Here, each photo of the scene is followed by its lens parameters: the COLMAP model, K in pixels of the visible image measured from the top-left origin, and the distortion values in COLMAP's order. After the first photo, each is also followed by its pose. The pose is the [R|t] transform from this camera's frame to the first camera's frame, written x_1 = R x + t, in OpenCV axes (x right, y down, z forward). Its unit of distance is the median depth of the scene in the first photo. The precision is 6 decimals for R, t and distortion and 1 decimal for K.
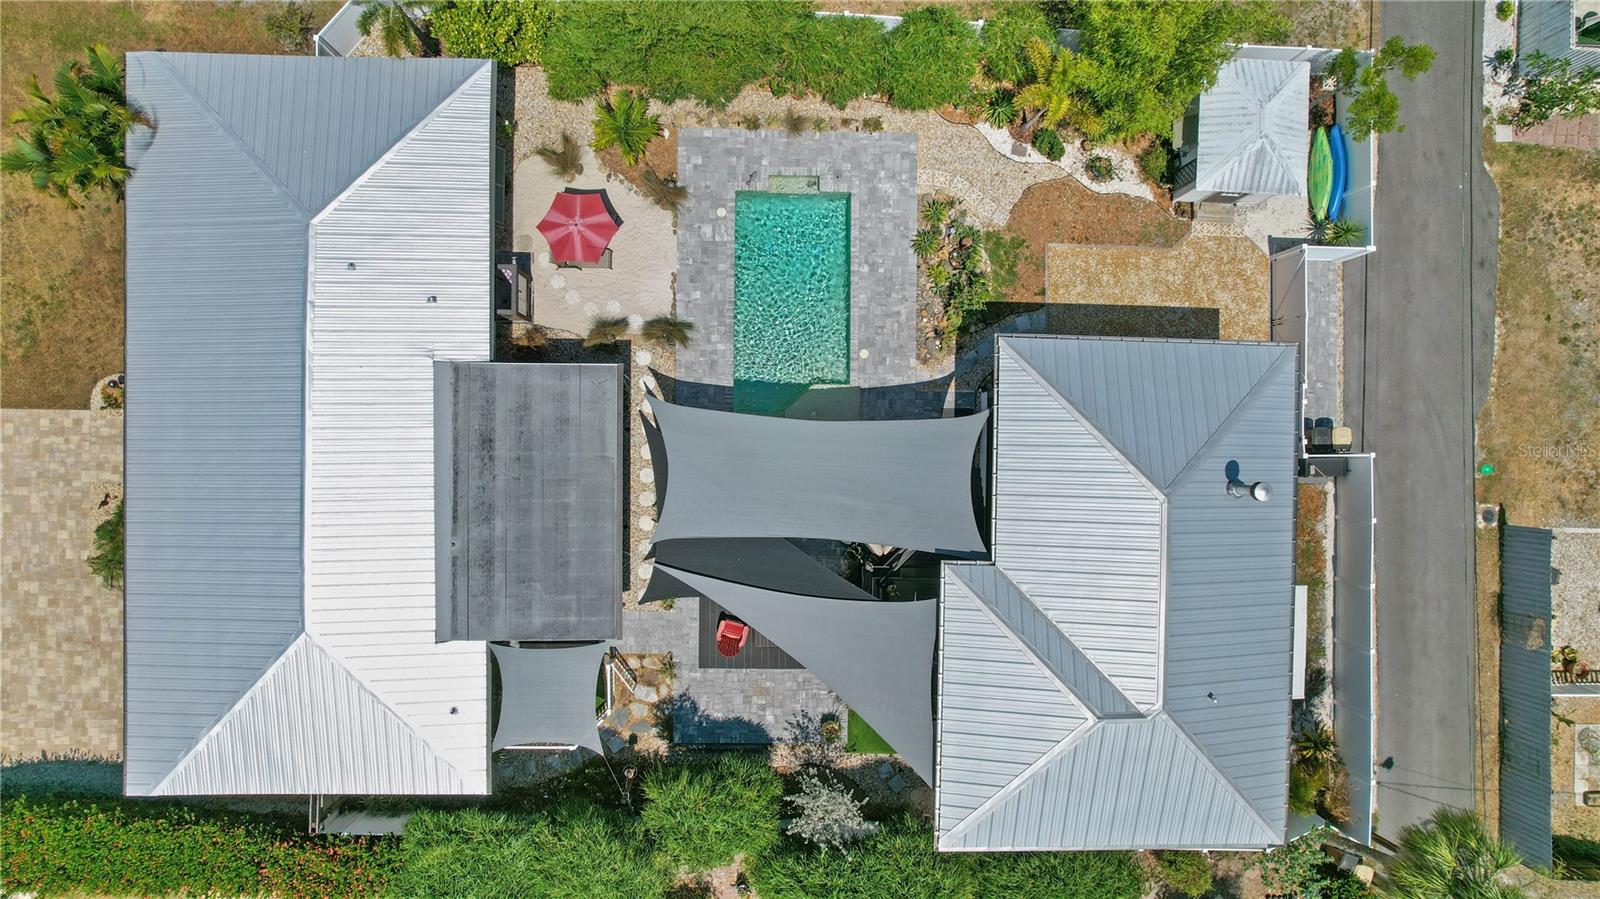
lens RADIAL K [[1038.6, 0, 800.0], [0, 1038.6, 449.5], [0, 0, 1]] dist [-0.007695, -0.000981]
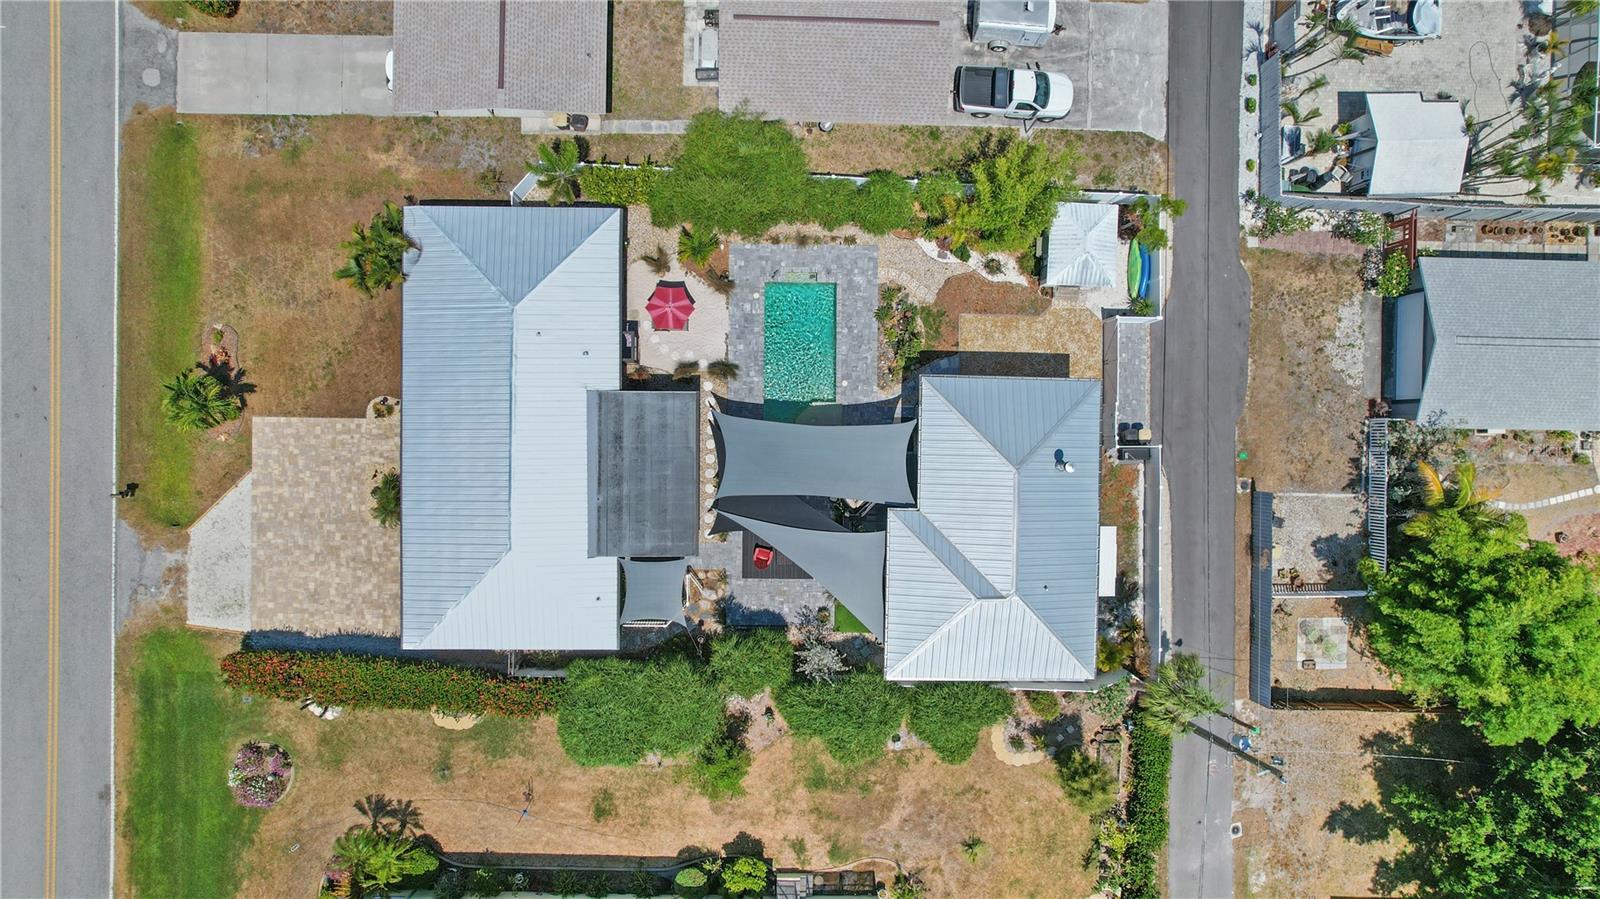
lens RADIAL K [[1038.6, 0, 800.0], [0, 1038.6, 449.5], [0, 0, 1]] dist [-0.007695, -0.000981]
pose [[0.999984, 0.000113, -0.005587, 0.001454], [-0.000087, 0.999990, 0.004581, 0.002986], [0.005587, -0.004580, 0.999974, -0.618297]]
